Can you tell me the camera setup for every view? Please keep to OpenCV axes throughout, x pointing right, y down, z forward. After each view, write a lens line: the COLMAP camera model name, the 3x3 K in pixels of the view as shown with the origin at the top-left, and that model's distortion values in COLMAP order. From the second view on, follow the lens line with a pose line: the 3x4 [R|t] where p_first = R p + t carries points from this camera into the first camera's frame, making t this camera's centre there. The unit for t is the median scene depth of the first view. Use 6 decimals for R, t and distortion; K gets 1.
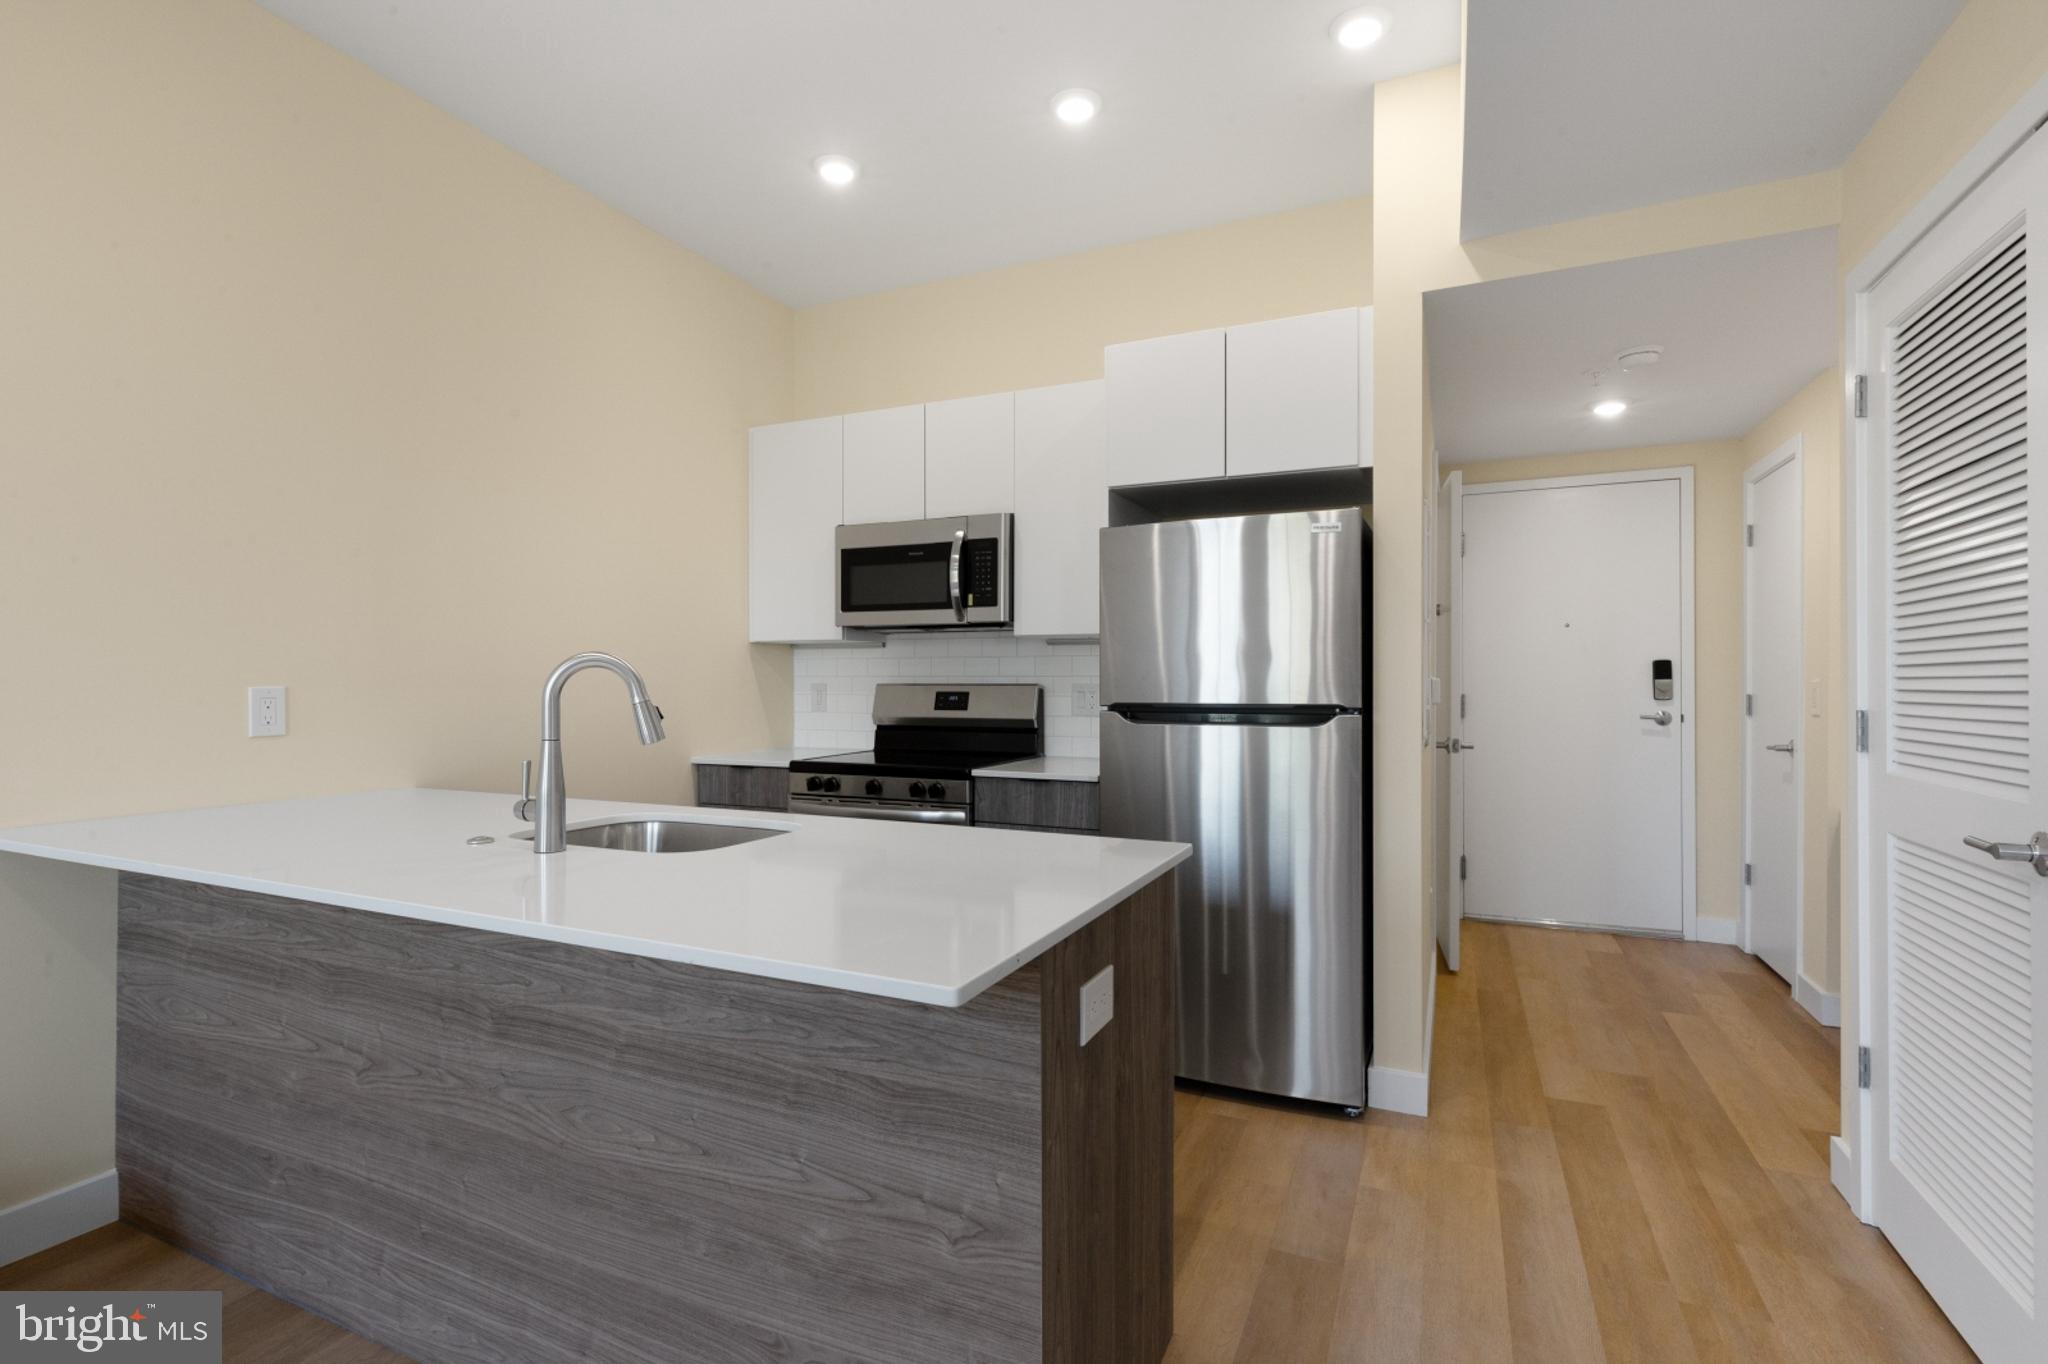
lens RADIAL K [[960.5, 0, 1004.2], [0, 960.5, 674.9], [0, 0, 1]] dist [-0.003387, -0.000155]
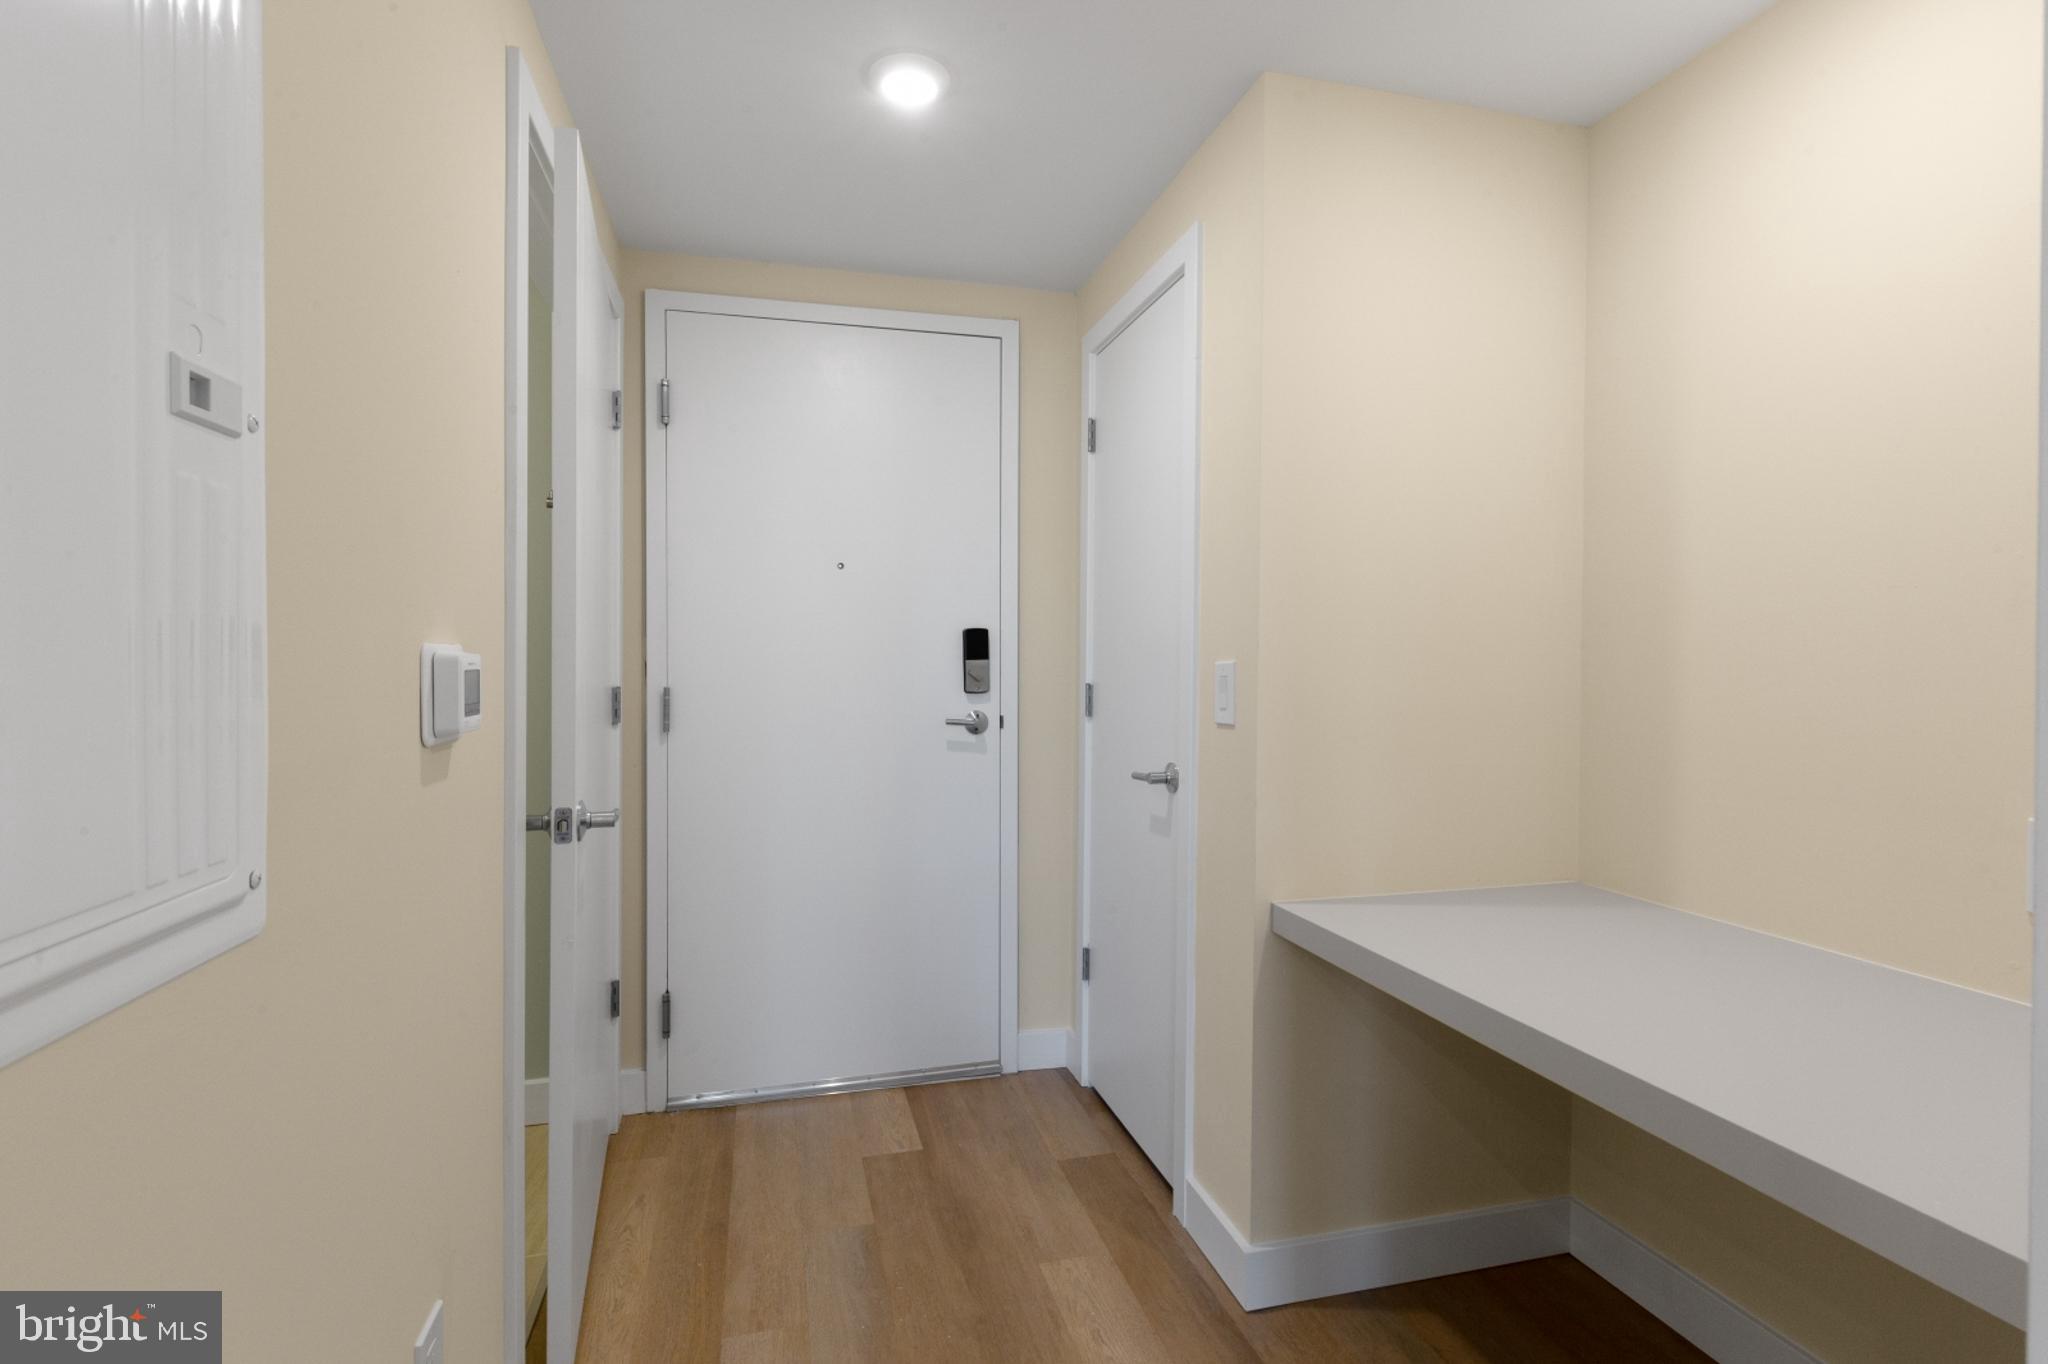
lens RADIAL K [[960.5, 0, 1004.2], [0, 960.5, 674.9], [0, 0, 1]] dist [-0.003387, -0.000155]
pose [[0.783118, -0.002805, 0.621866, 0.395001], [-0.005647, 0.999917, 0.011622, 0.008641], [-0.621847, -0.012613, 0.783037, 0.630571]]
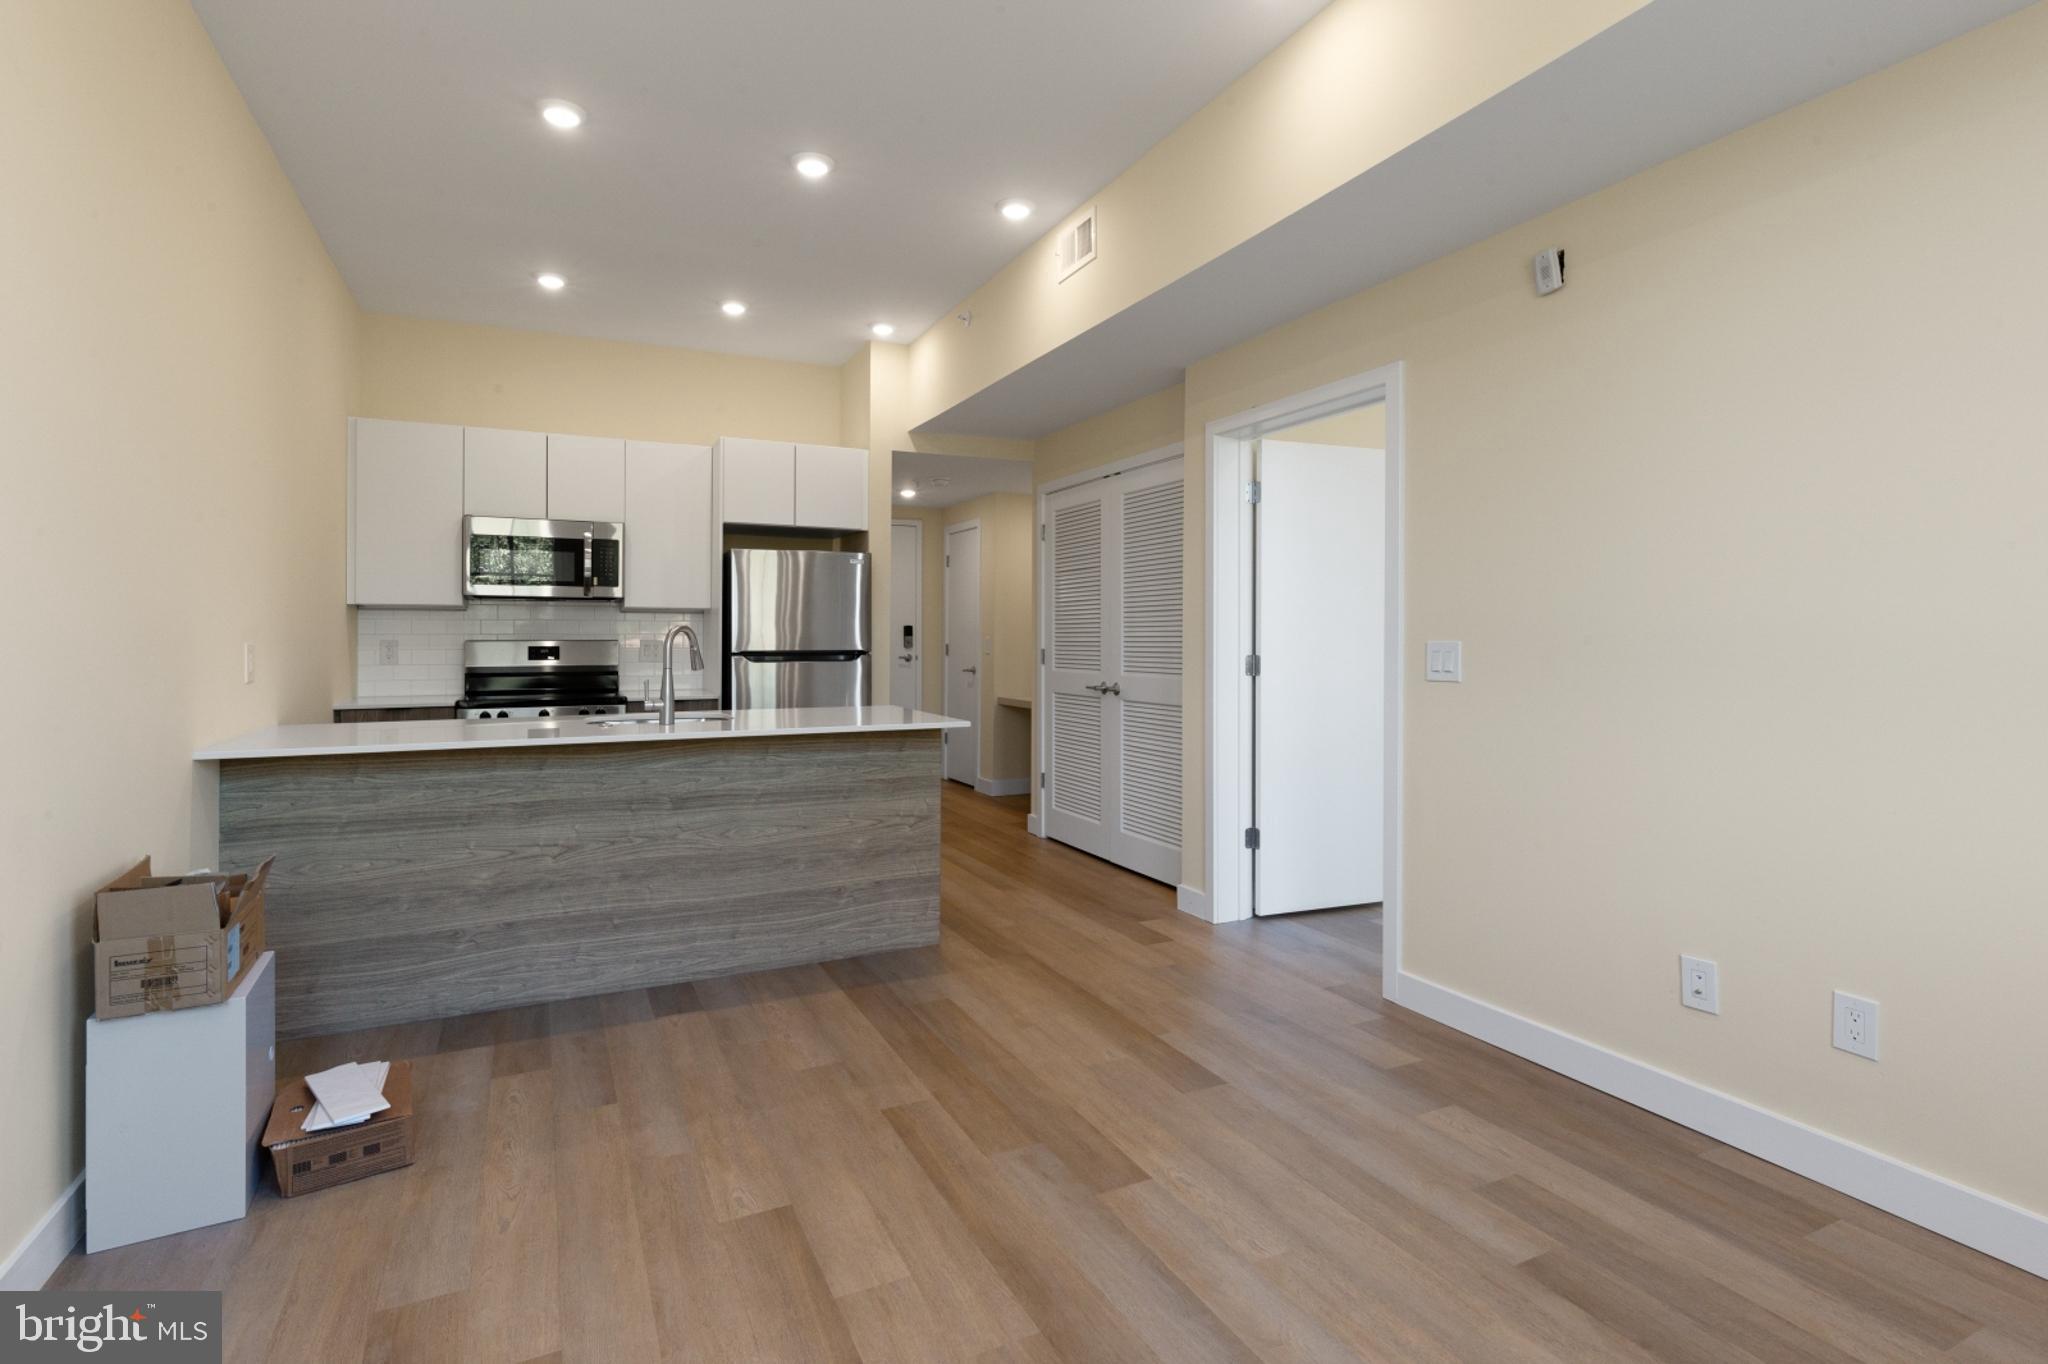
lens RADIAL K [[960.5, 0, 1004.2], [0, 960.5, 674.9], [0, 0, 1]] dist [-0.003387, -0.000155]
pose [[0.645348, -0.030651, 0.763274, -0.729942], [-0.005013, 0.999003, 0.044356, -0.004925], [-0.763872, -0.032451, 0.644551, -0.387646]]
